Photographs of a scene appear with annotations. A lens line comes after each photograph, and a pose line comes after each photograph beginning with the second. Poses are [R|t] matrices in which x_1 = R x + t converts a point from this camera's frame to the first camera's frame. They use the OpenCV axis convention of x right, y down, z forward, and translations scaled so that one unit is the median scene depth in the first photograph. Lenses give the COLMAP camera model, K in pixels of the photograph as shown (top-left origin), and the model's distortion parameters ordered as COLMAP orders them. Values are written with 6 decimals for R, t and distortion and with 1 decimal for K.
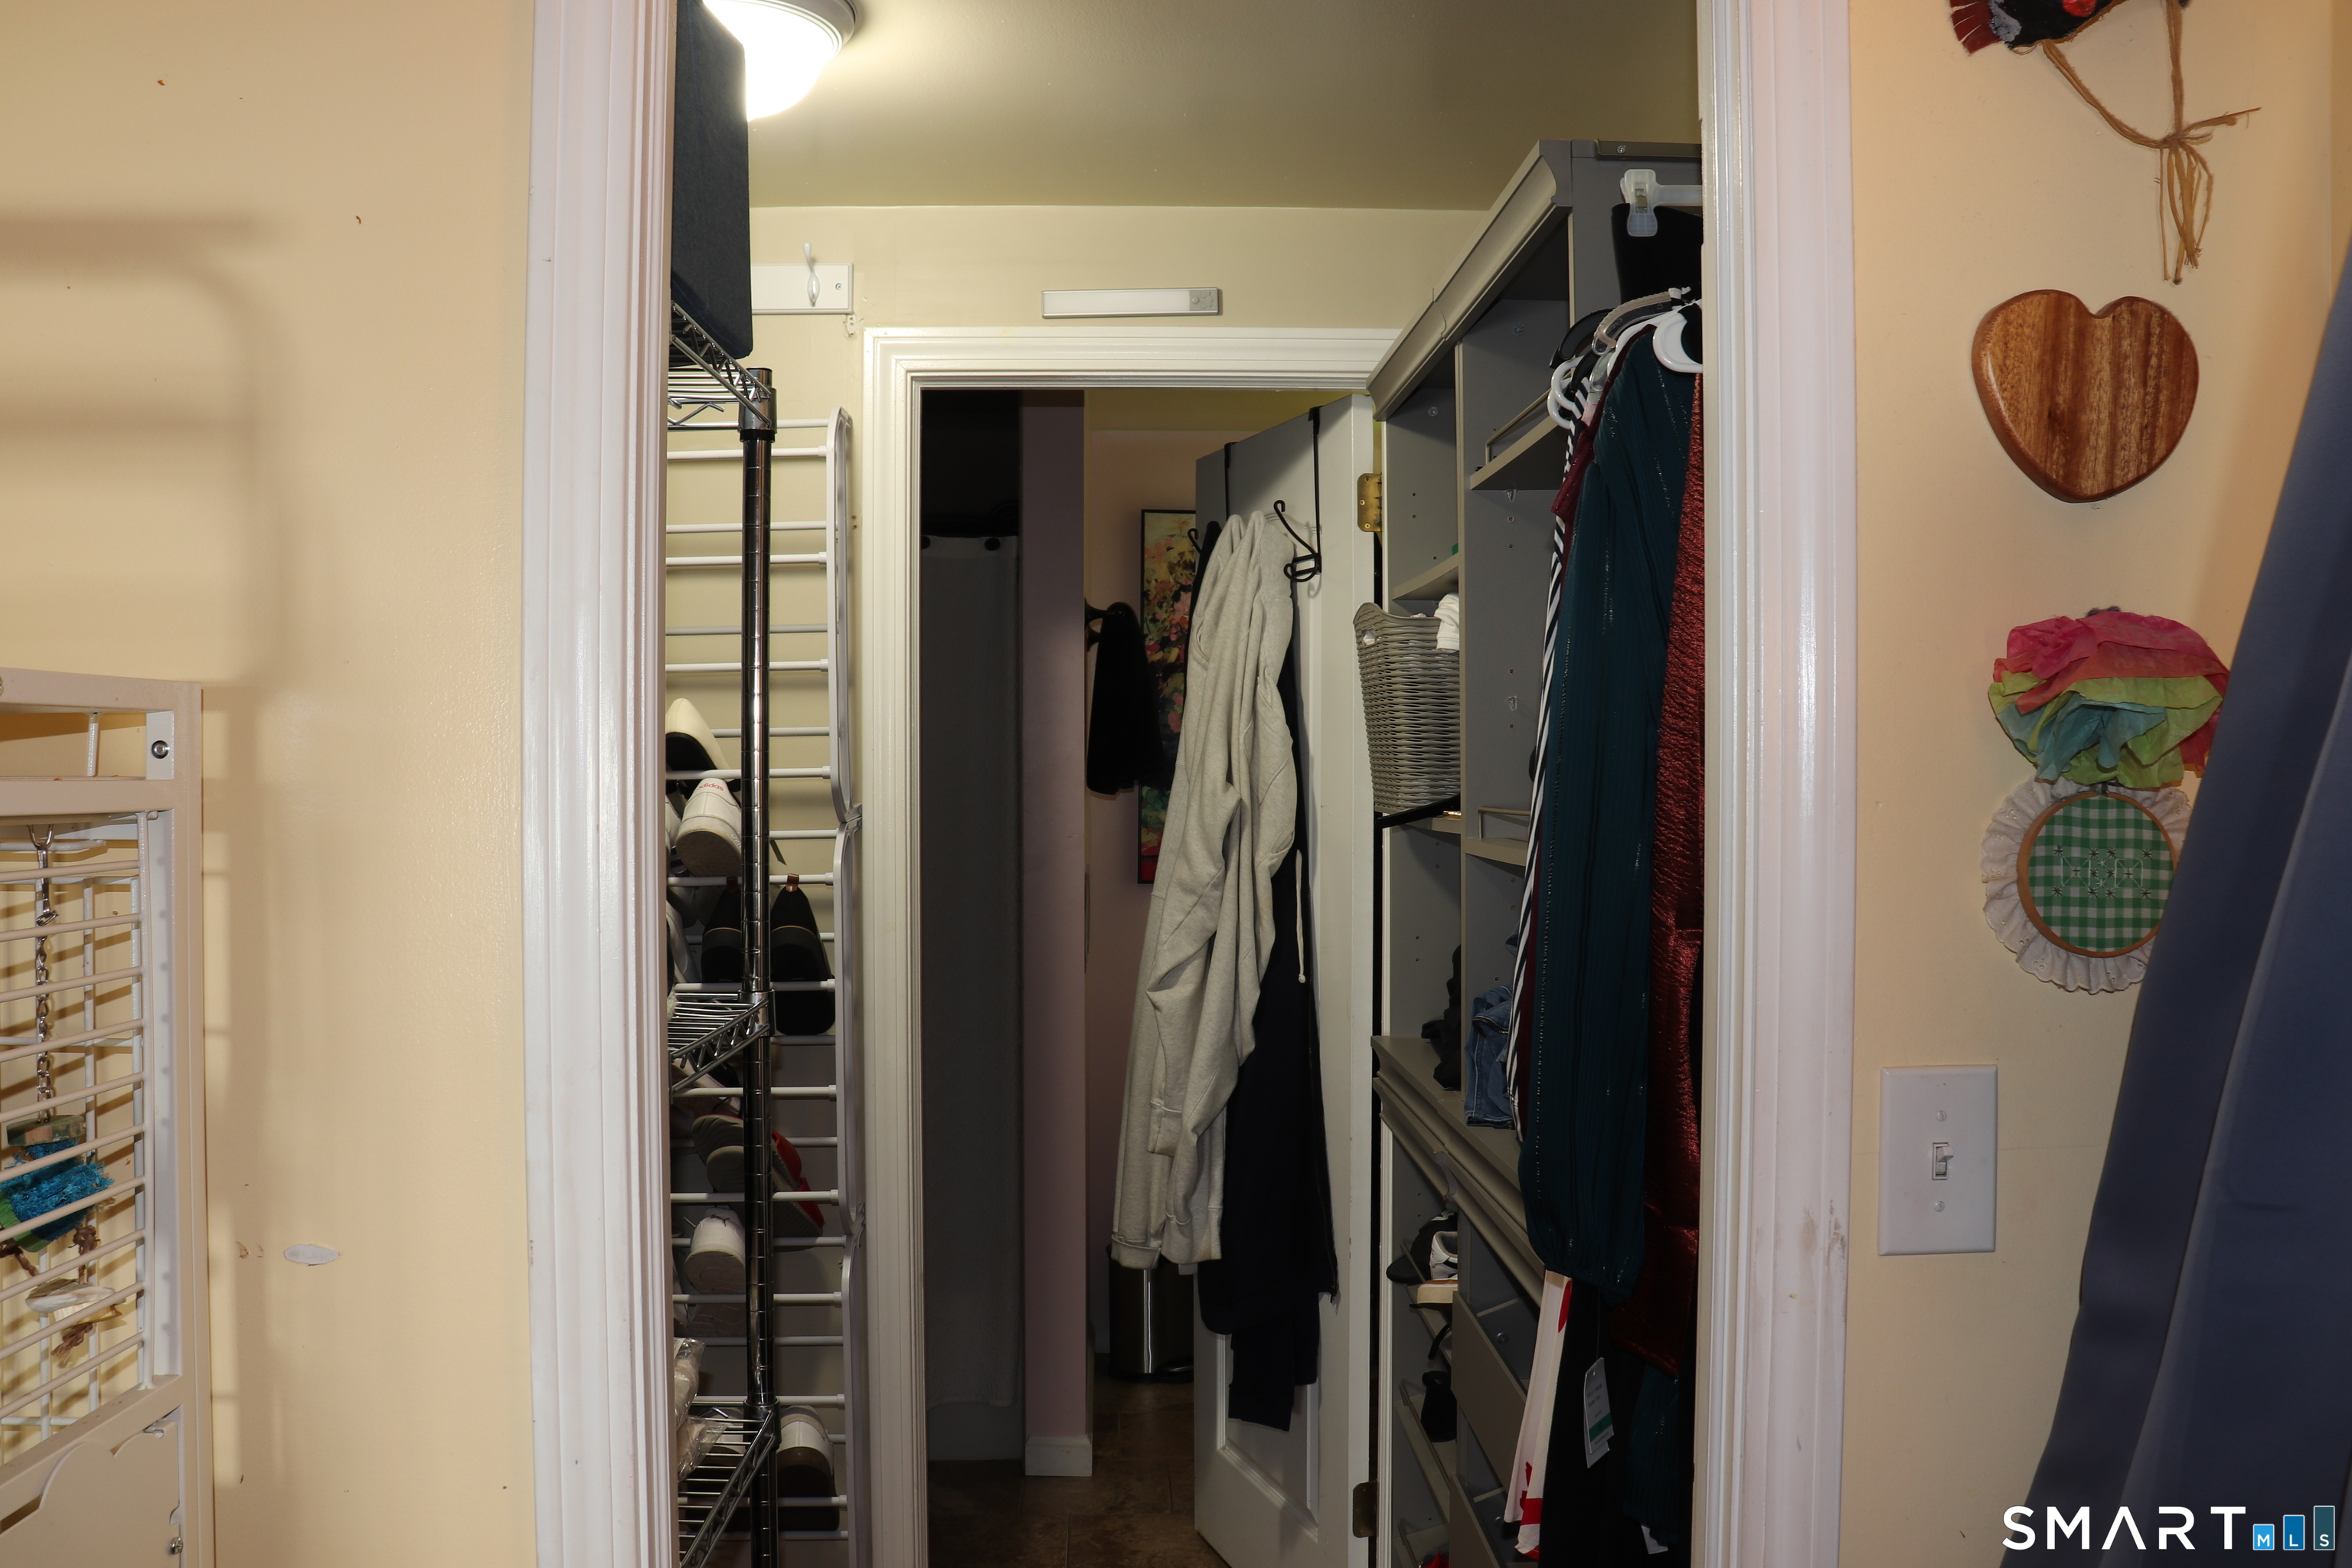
lens RADIAL K [[1915.4, 0, 1160.5], [0, 1915.4, 791.4], [0, 0, 1]] dist [-0.181070, 0.159955]
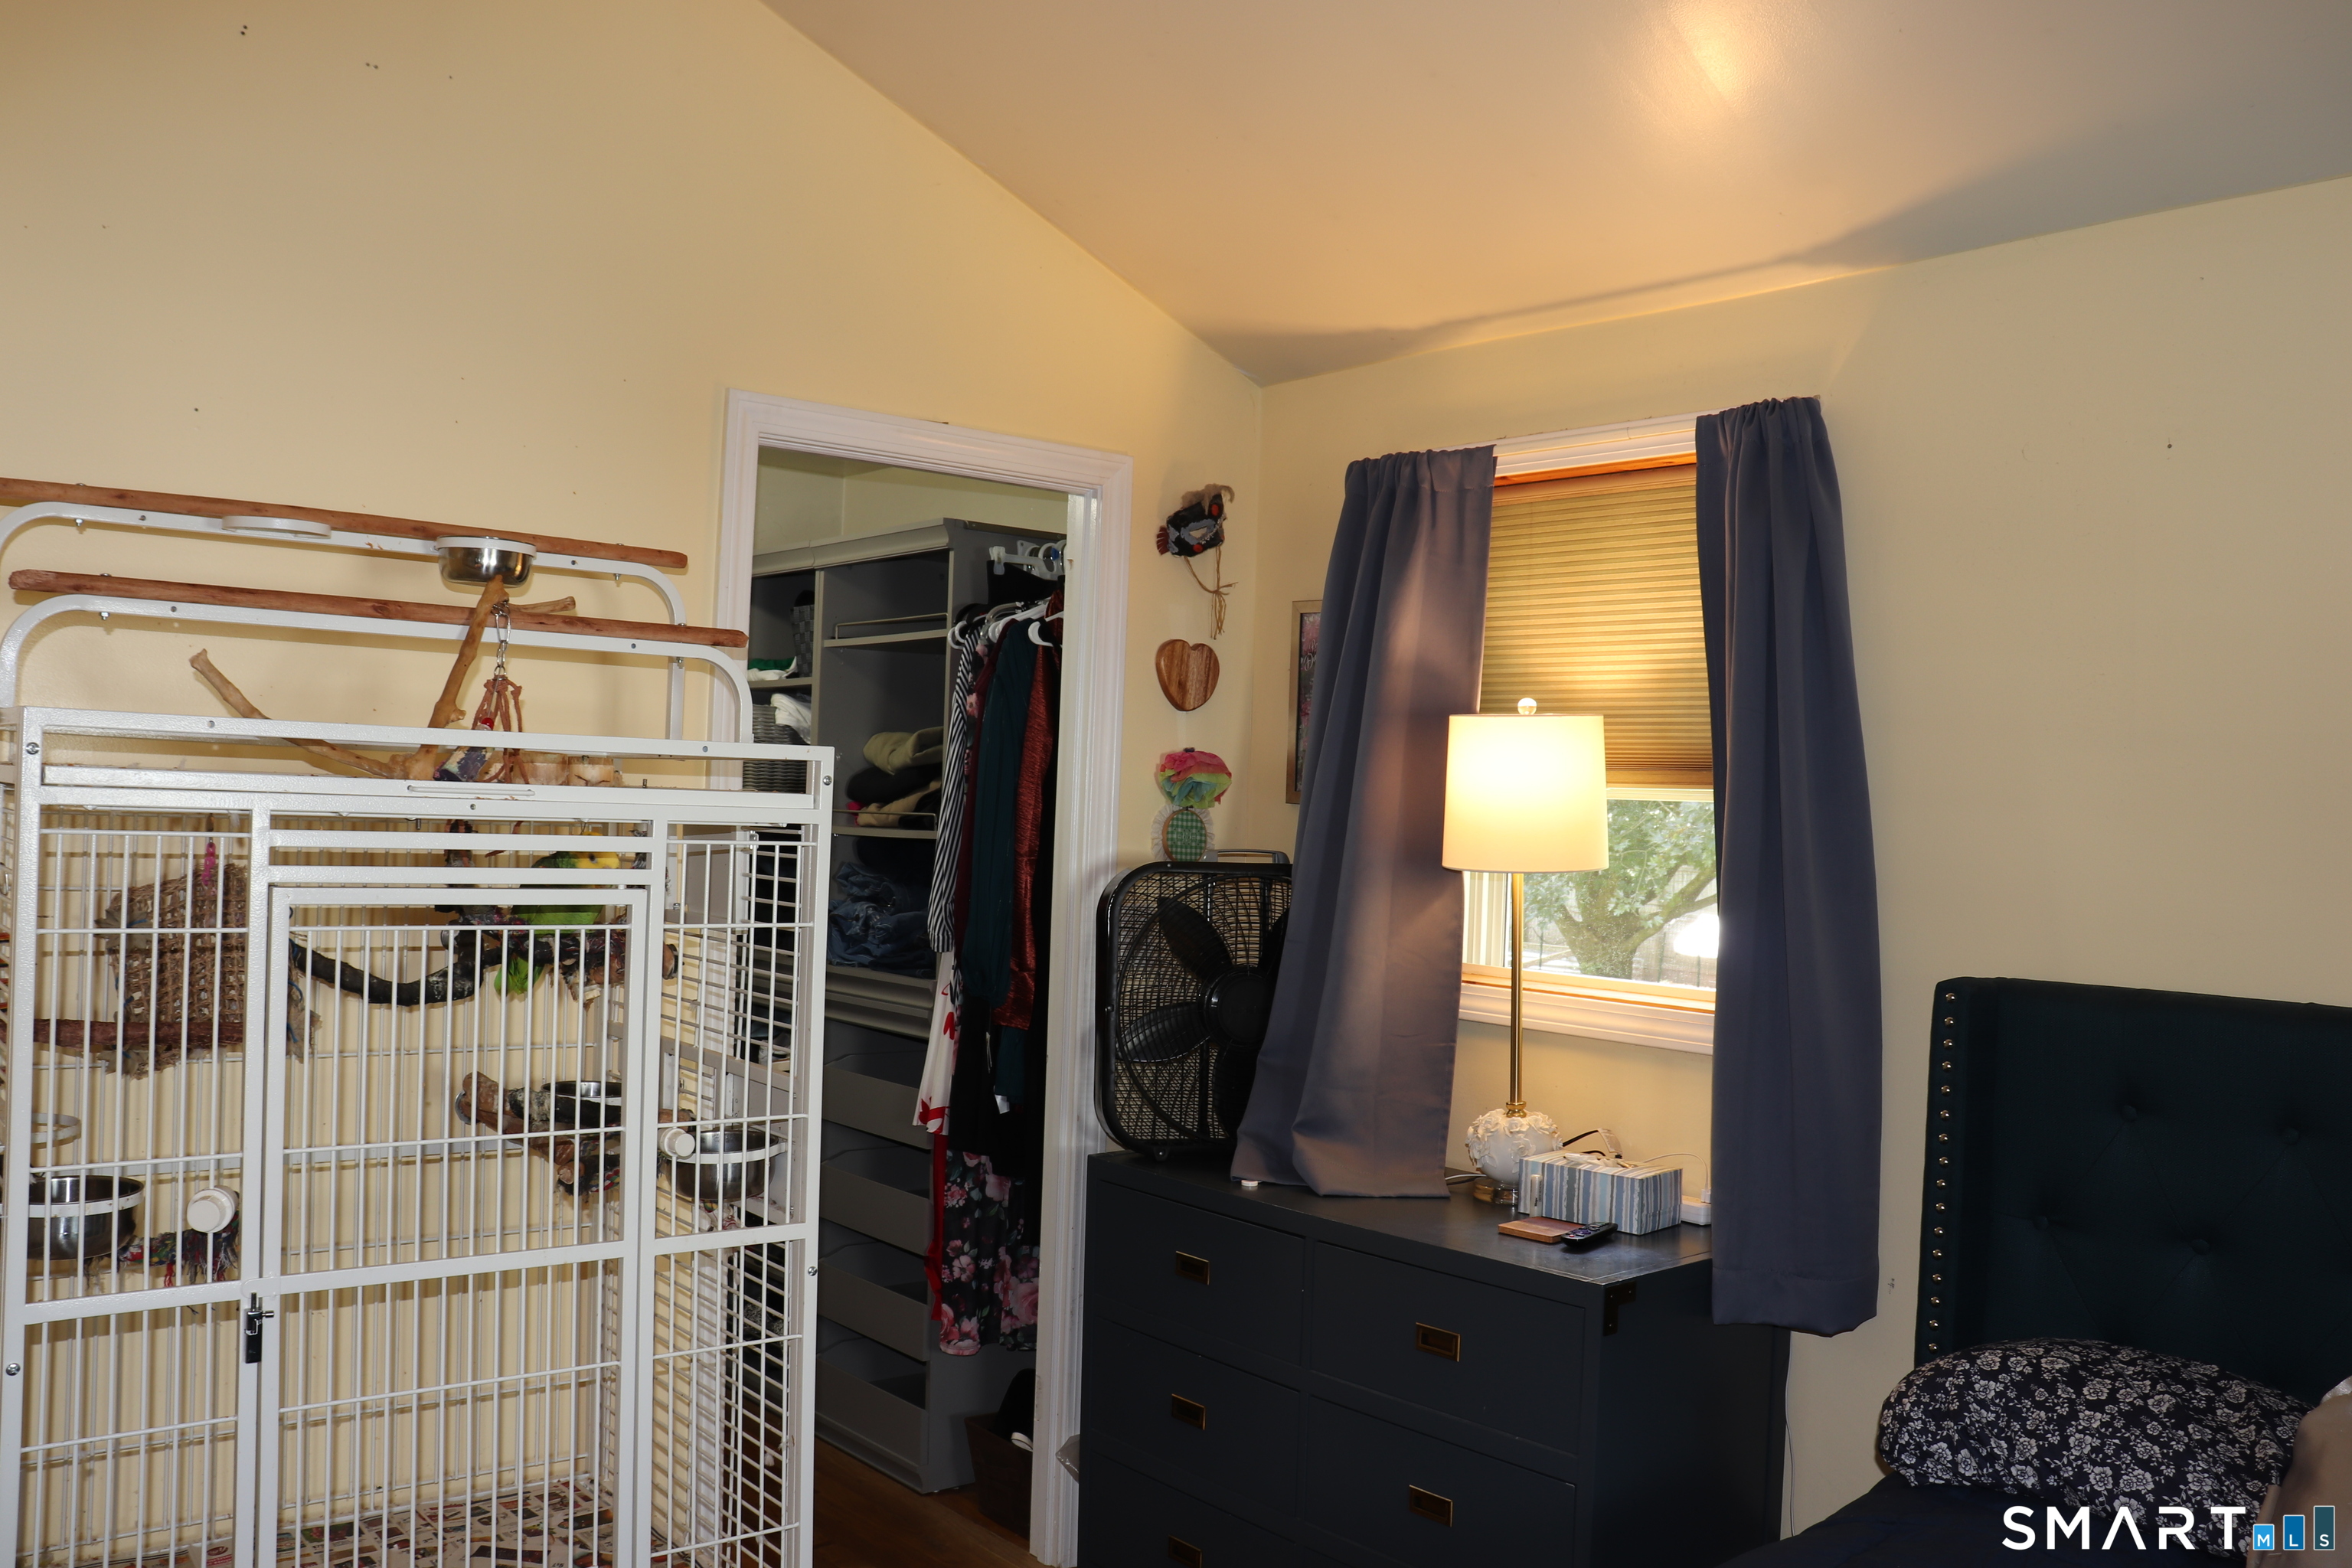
lens RADIAL K [[2022.2, 0, 1176.0], [0, 2022.2, 784.0], [0, 0, 1]] dist [-0.000093, 0.003162]
pose [[0.782243, 0.035435, 0.621964, -1.530350], [-0.025337, 0.999365, -0.025070, 0.040600], [-0.622458, 0.003852, 0.782644, -1.534068]]
